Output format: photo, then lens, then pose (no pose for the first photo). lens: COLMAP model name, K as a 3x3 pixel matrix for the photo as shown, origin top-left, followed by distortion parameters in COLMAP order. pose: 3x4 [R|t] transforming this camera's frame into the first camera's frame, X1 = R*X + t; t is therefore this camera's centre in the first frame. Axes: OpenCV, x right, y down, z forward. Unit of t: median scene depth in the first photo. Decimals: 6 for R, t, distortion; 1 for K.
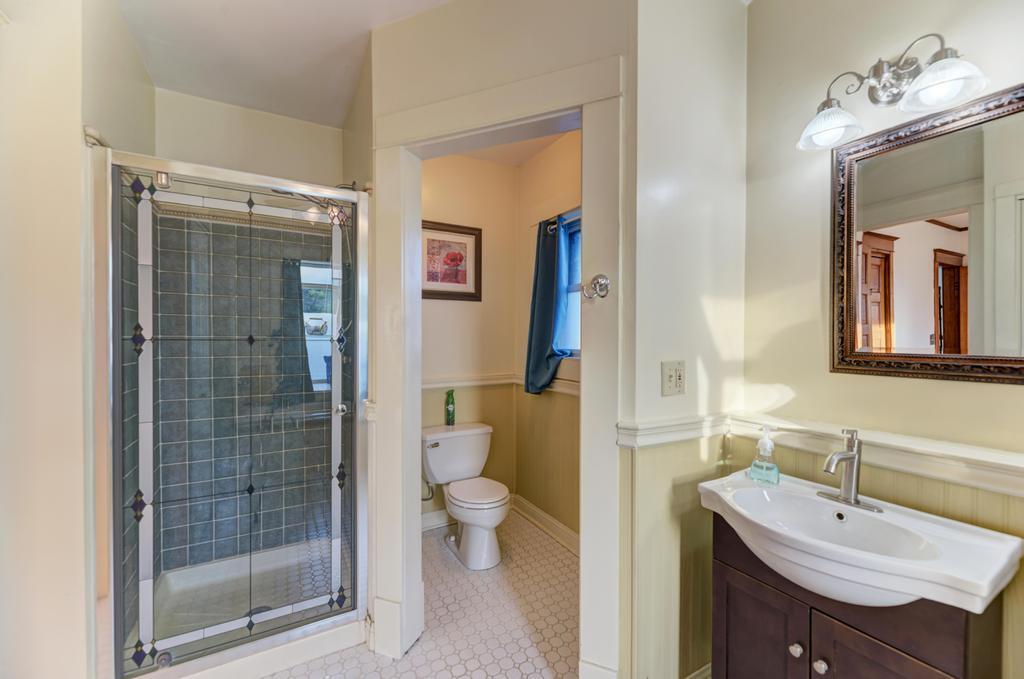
lens RADIAL K [[411.3, 0, 513.2], [0, 411.3, 344.1], [0, 0, 1]] dist [0.000756, -0.000257]
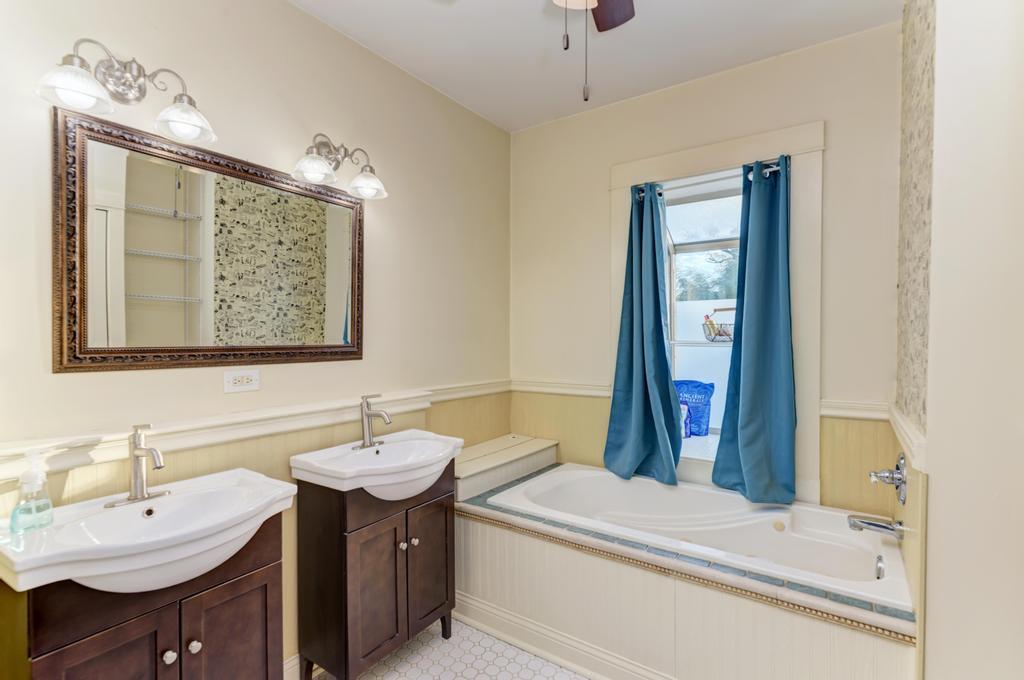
lens RADIAL K [[476.9, 0, 512.0], [0, 476.9, 340.0], [0, 0, 1]] dist [-0.001307, -0.000192]
pose [[-0.423647, -0.016723, 0.905673, -0.546583], [0.000711, 0.999823, 0.018795, -0.017580], [-0.905827, 0.008606, -0.423560, 0.617913]]
